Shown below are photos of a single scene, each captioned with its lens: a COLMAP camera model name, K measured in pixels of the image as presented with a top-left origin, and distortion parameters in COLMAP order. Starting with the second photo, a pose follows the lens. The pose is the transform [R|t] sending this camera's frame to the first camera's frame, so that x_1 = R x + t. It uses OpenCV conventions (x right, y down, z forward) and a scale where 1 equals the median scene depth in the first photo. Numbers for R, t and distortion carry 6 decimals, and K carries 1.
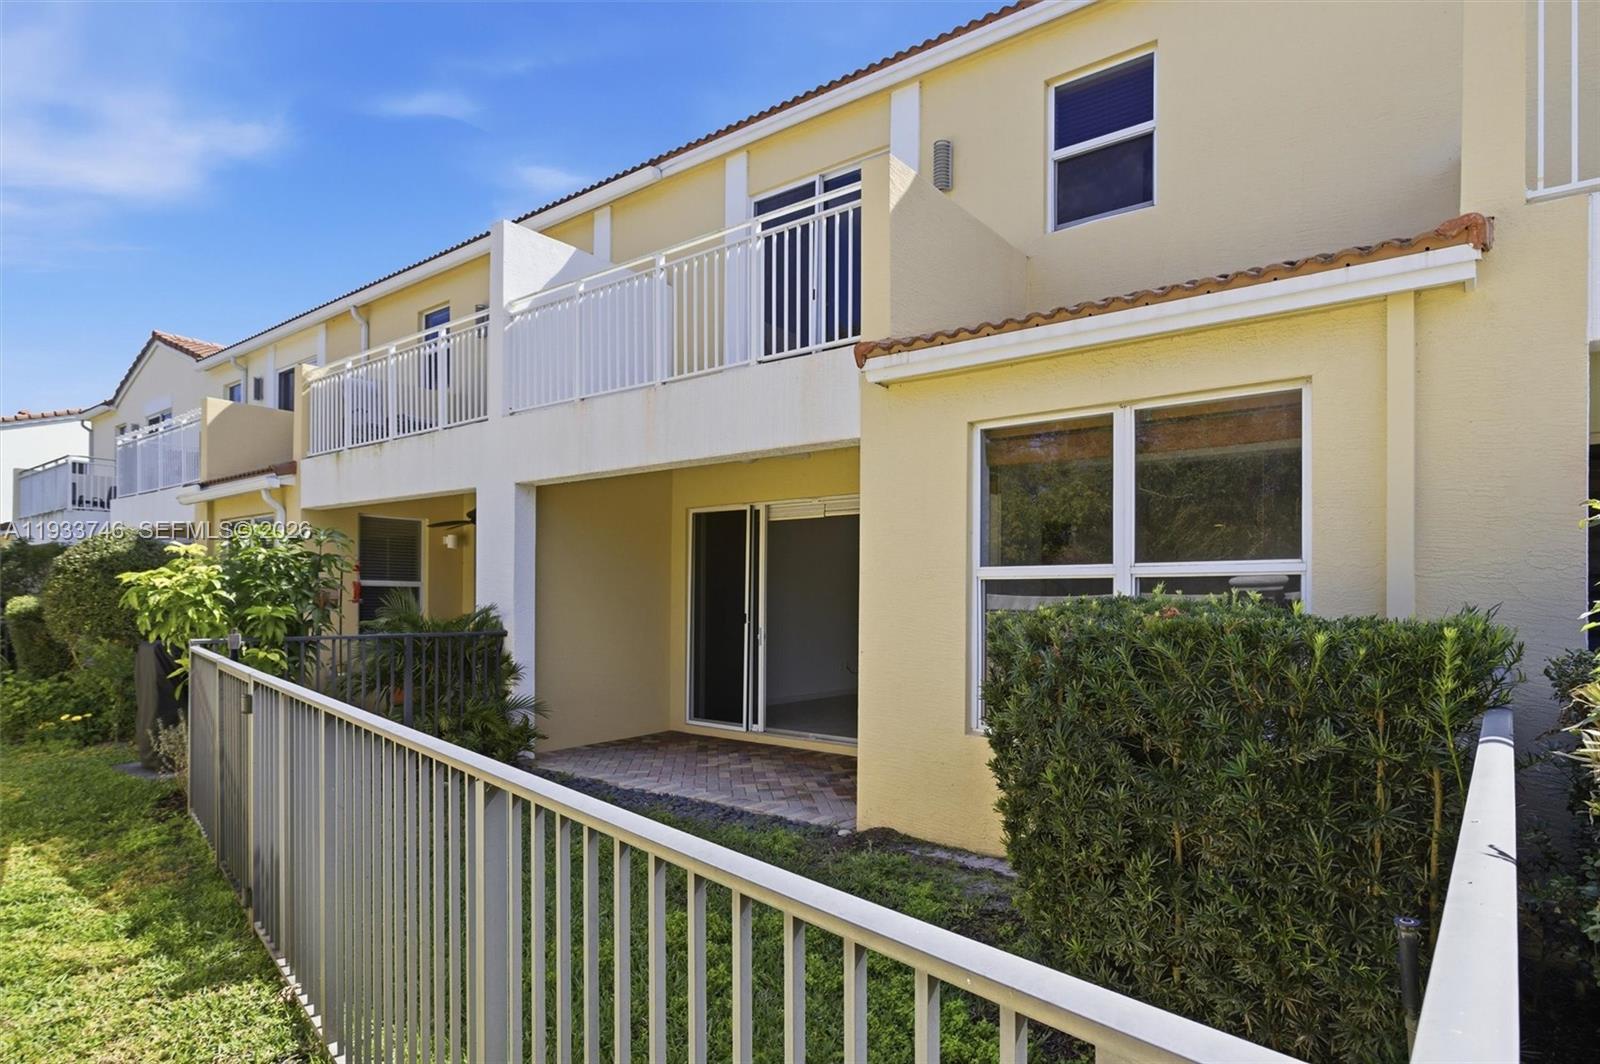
lens RADIAL K [[840.8, 0, 844.8], [0, 840.8, 605.2], [0, 0, 1]] dist [0.001967, 0.000882]
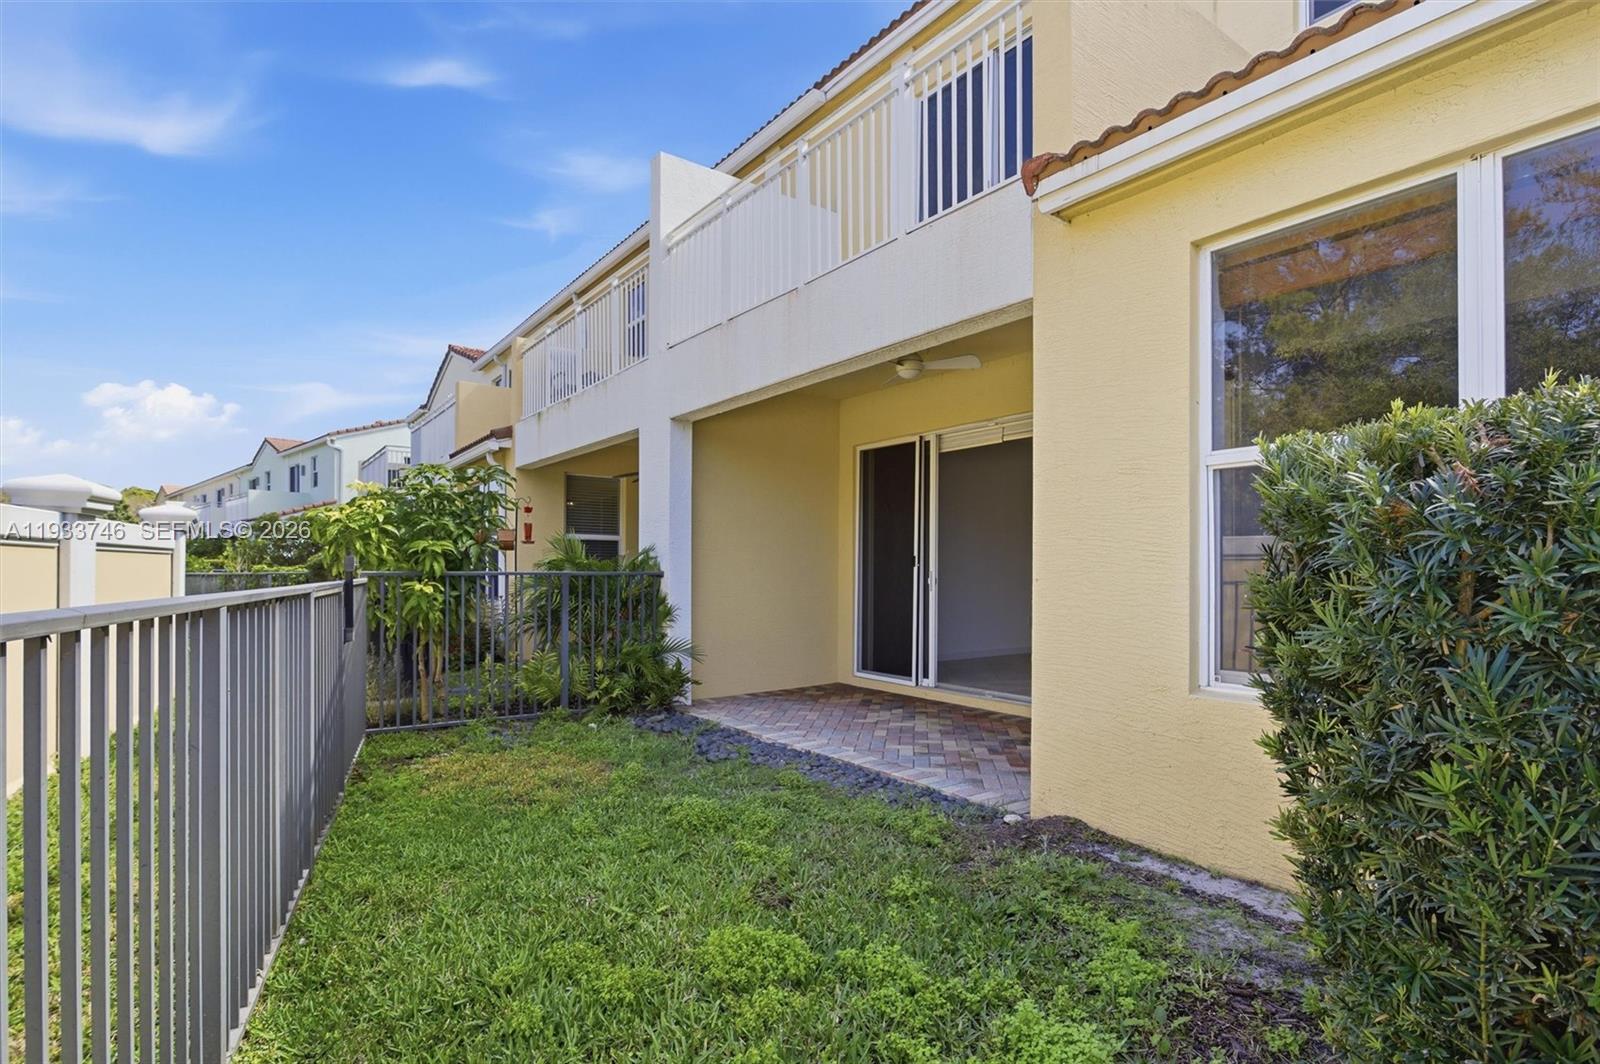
lens RADIAL K [[772.9, 0, 804.7], [0, 772.9, 574.5], [0, 0, 1]] dist [-0.008754, 0.000941]
pose [[0.954475, -0.003842, -0.298267, 0.024884], [0.003237, 0.999992, -0.002521, 0.045612], [0.298274, 0.001441, 0.954479, 0.245438]]
